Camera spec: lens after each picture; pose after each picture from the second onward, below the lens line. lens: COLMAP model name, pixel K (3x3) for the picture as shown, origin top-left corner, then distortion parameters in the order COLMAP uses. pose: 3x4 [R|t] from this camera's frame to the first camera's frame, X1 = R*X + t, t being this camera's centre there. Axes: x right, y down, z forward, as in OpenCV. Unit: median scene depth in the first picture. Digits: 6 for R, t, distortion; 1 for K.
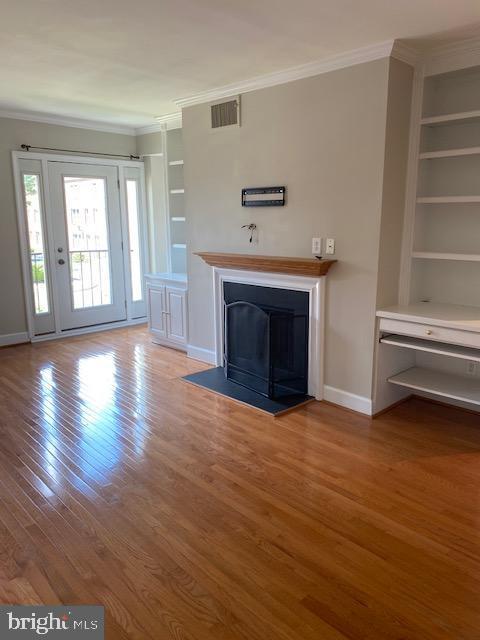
lens RADIAL K [[488.5, 0, 240.5], [0, 488.5, 316.5], [0, 0, 1]] dist [0.008826, -0.005264]
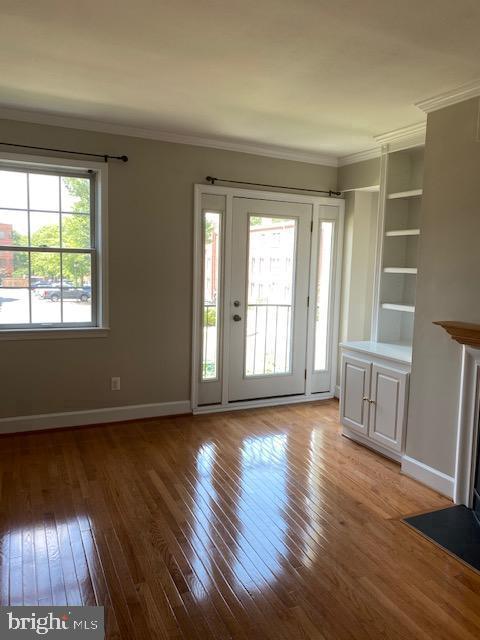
lens RADIAL K [[414.2, 0, 222.7], [0, 414.2, 307.1], [0, 0, 1]] dist [0.000928, -0.000207]
pose [[0.934852, 0.061170, -0.349729, -0.149118], [-0.098658, 0.991008, -0.090385, -0.065208], [0.341055, 0.119000, 0.932481, 0.348717]]
